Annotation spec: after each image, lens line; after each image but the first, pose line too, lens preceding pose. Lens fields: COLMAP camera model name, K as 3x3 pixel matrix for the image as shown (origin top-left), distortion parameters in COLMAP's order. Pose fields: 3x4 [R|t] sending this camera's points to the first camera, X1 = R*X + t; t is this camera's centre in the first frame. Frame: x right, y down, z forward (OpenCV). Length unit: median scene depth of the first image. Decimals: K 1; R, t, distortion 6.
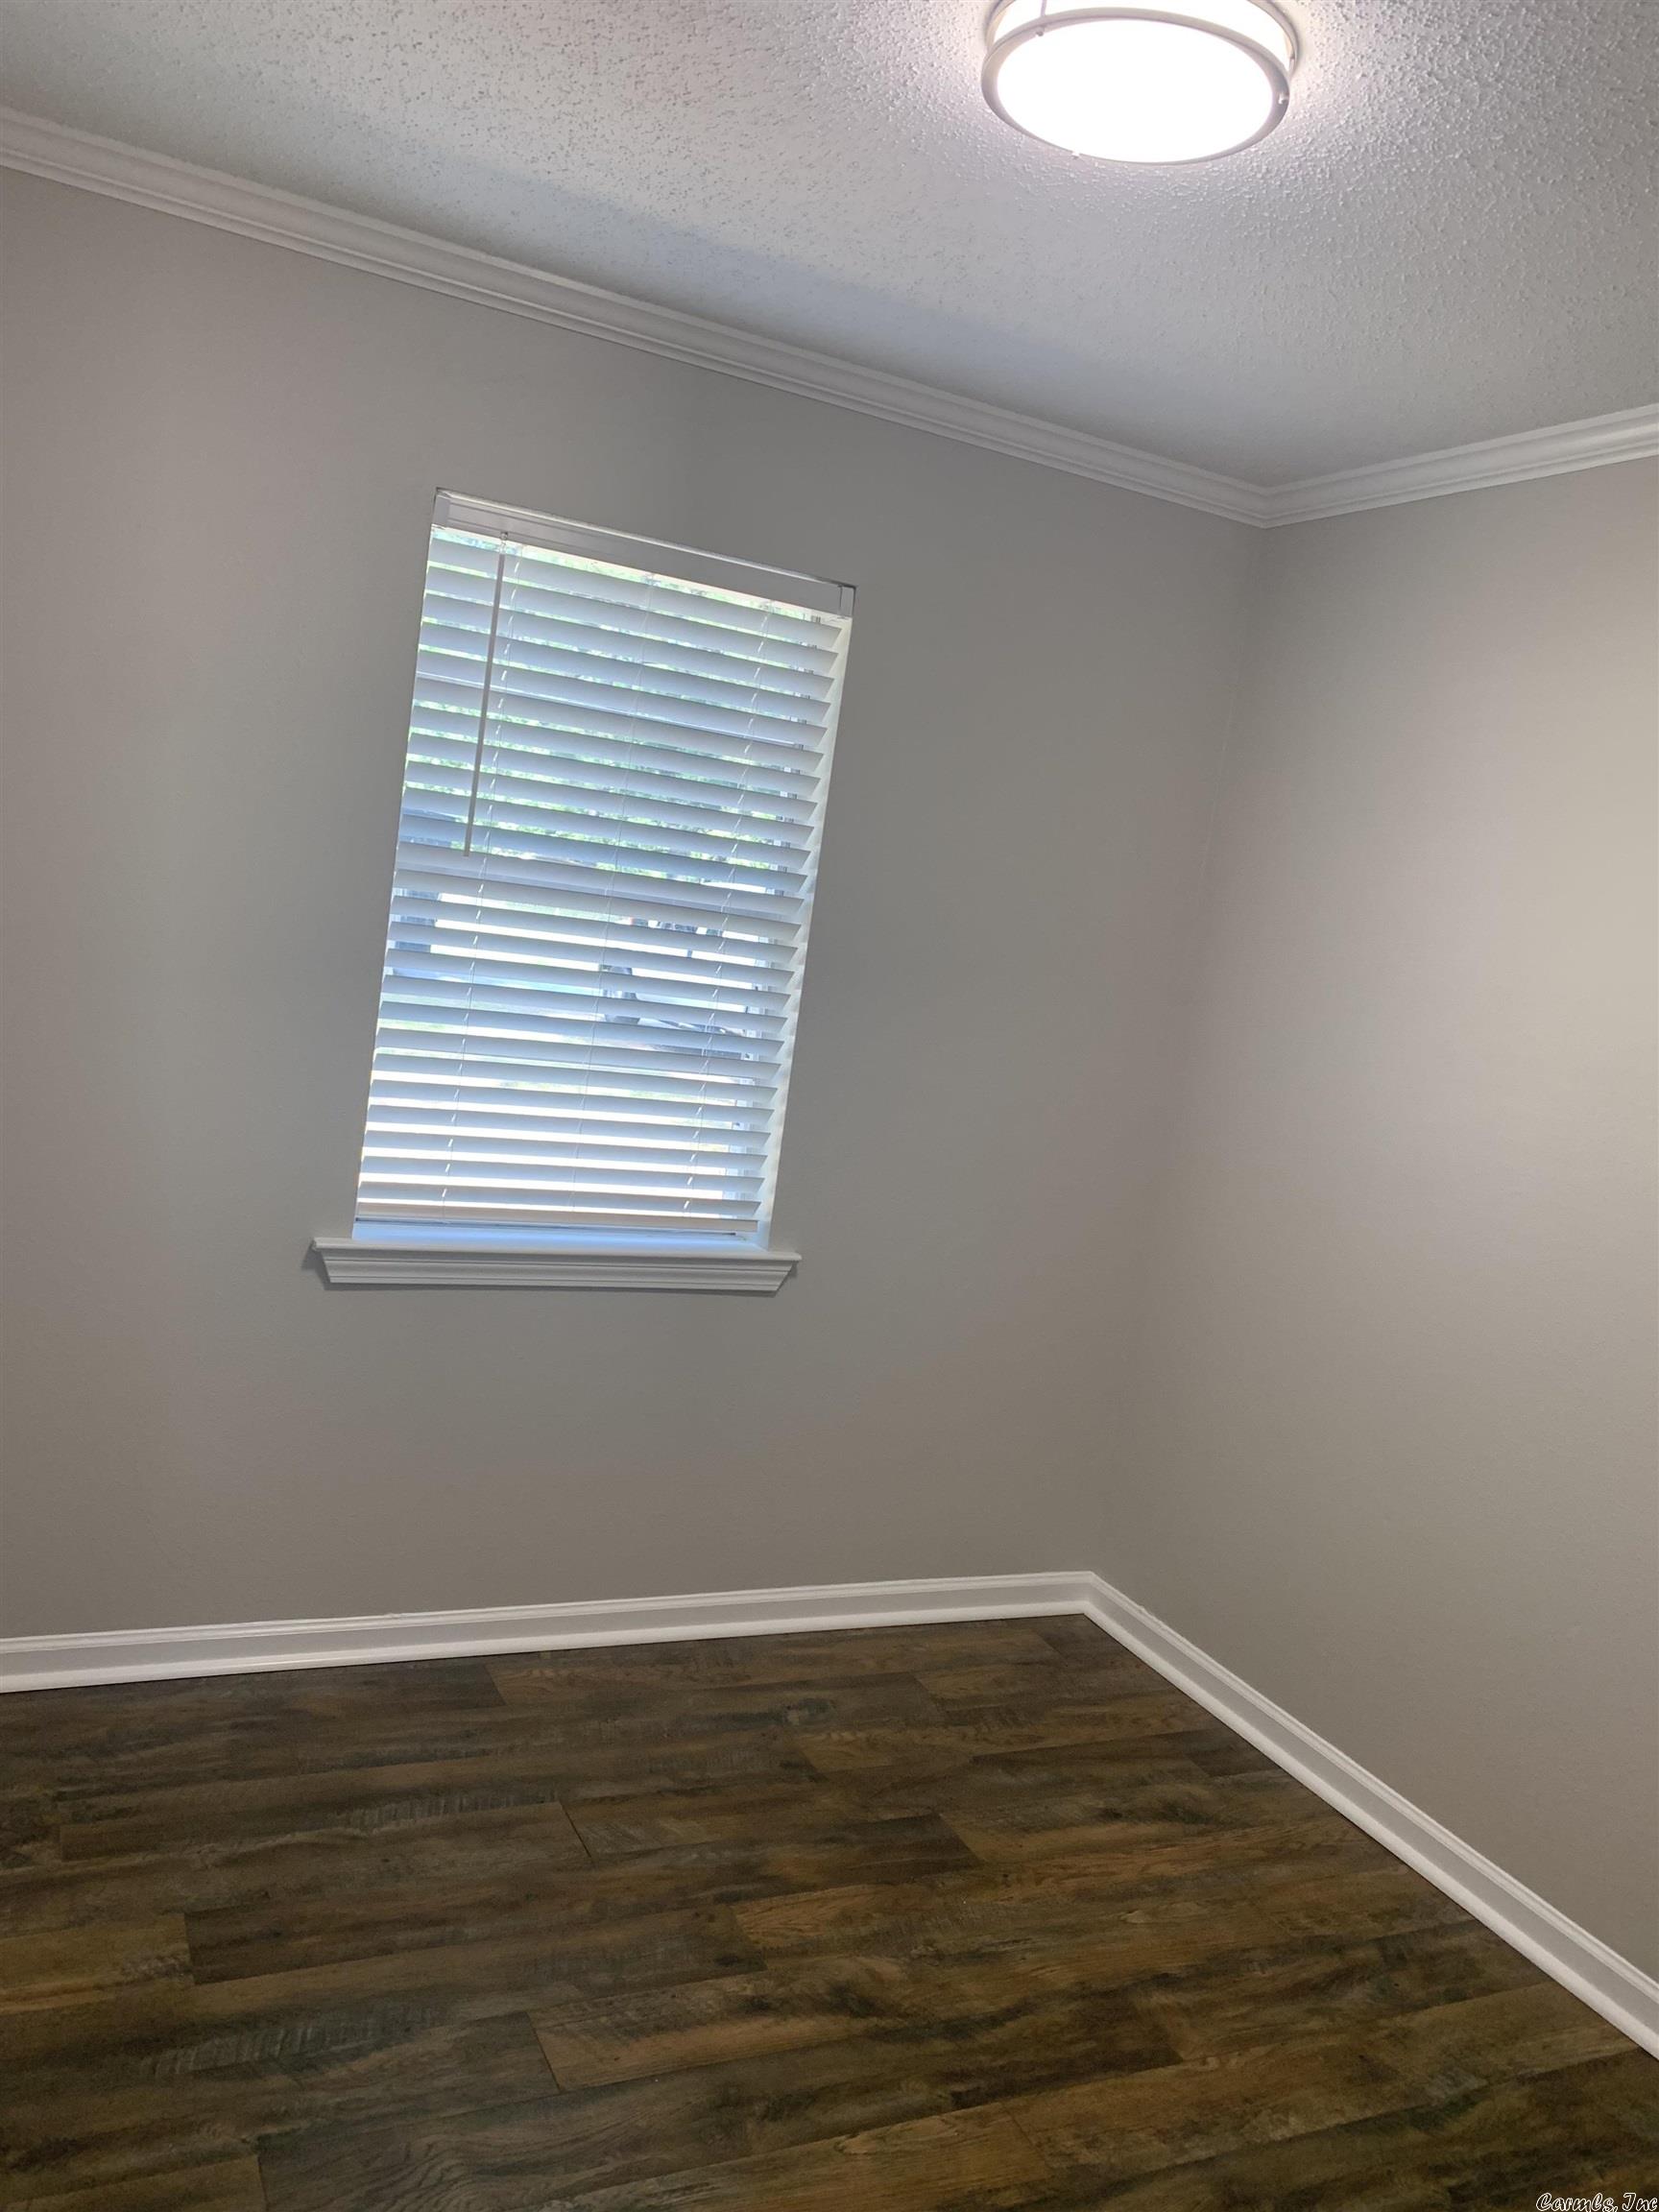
lens RADIAL K [[1678.3, 0, 820.1], [0, 1678.3, 1114.4], [0, 0, 1]] dist [0.001613, -0.009388]
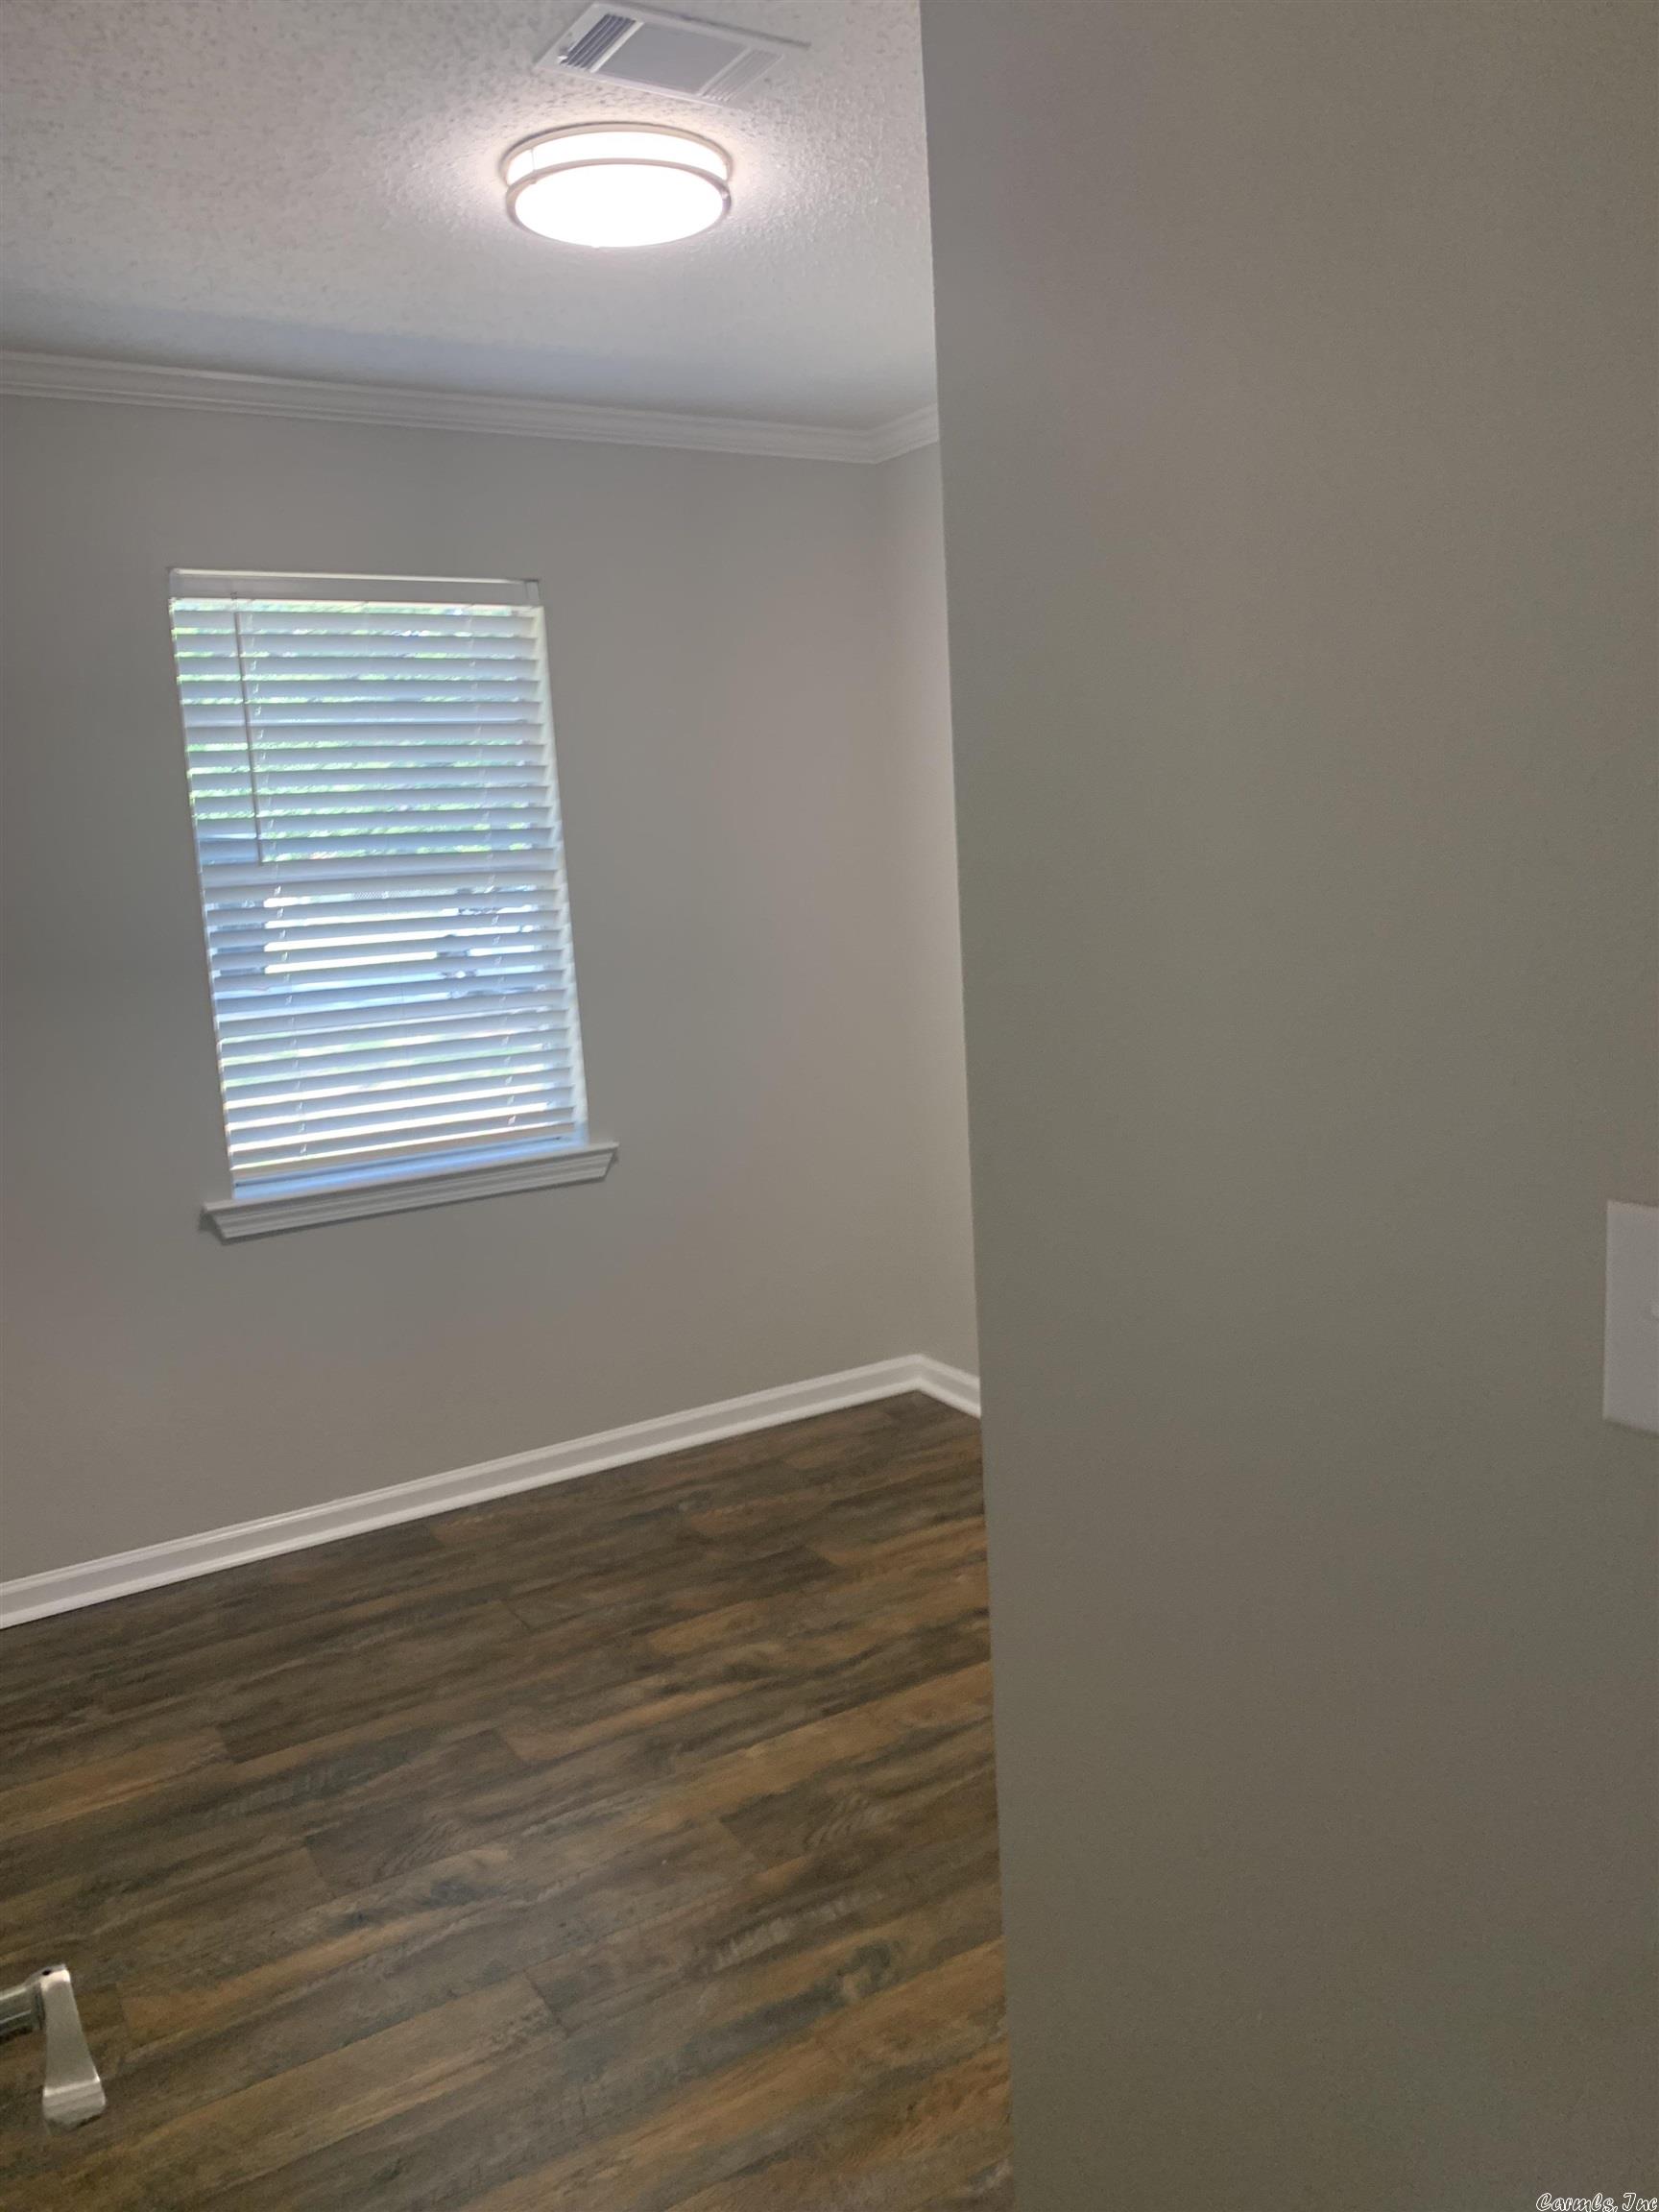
lens RADIAL K [[1678.3, 0, 842.8], [0, 1678.3, 1115.3], [0, 0, 1]] dist [0.001613, -0.009388]
pose [[0.975445, -0.206712, 0.076002, 0.070093], [0.203372, 0.977854, 0.049419, 0.046526], [-0.084535, -0.032749, 0.995882, -0.242254]]
